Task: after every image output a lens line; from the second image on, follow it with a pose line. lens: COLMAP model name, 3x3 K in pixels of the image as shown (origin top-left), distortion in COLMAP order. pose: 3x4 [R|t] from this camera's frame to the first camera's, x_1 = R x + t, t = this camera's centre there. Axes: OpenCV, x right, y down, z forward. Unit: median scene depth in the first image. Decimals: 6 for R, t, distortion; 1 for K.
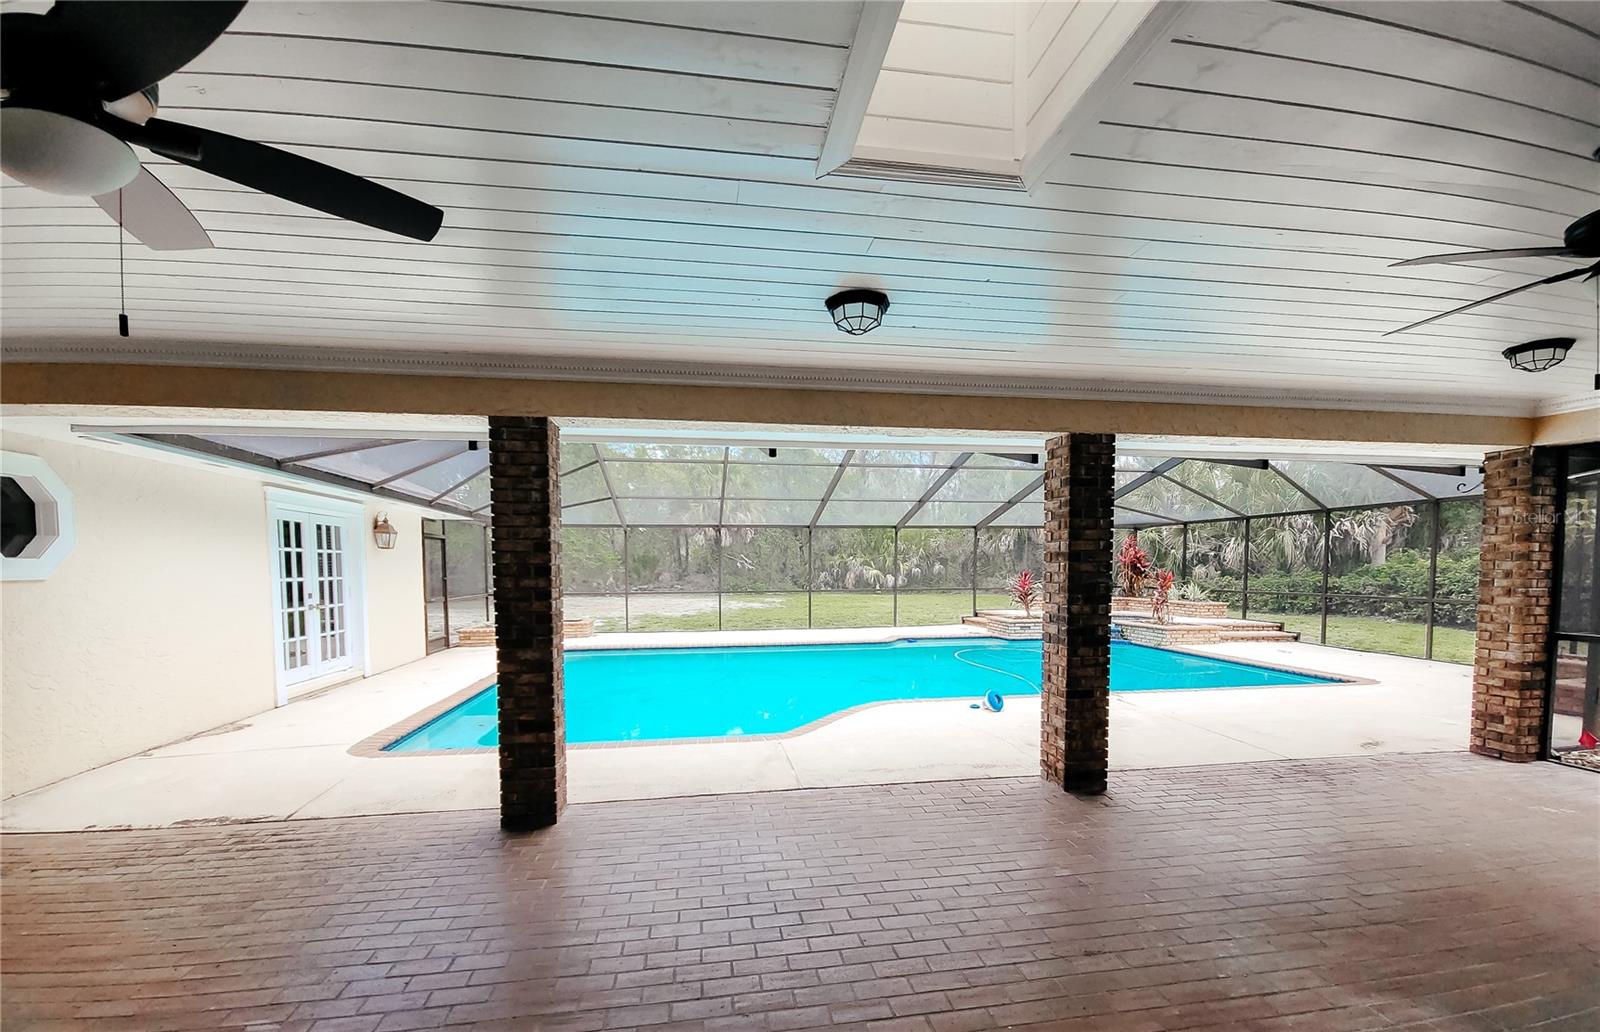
lens RADIAL K [[600.2, 0, 786.8], [0, 600.2, 594.4], [0, 0, 1]] dist [0.000920, 0.000048]
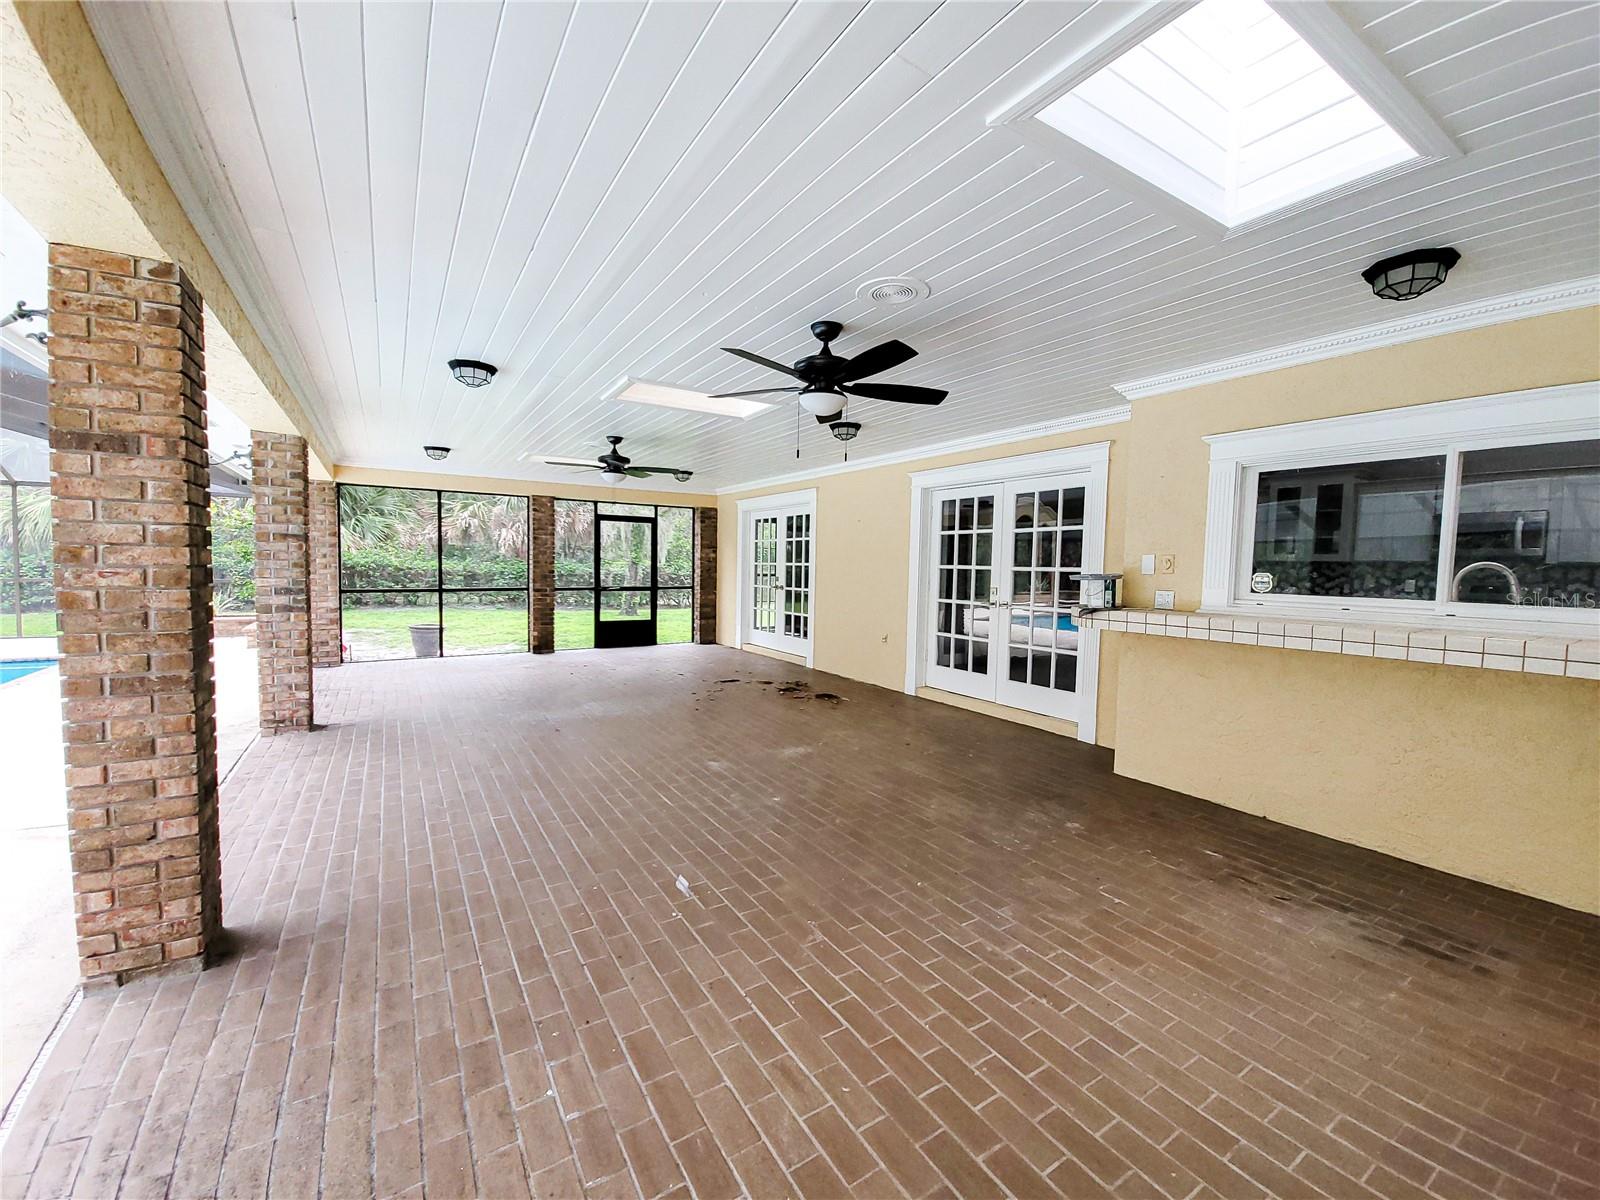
lens RADIAL K [[652.3, 0, 797.6], [0, 652.3, 604.3], [0, 0, 1]] dist [-0.008002, -0.000456]
pose [[-0.407062, -0.060069, 0.911423, -0.978767], [0.027610, 0.996570, 0.078012, -0.003552], [-0.912983, 0.056920, -0.404007, 0.540552]]
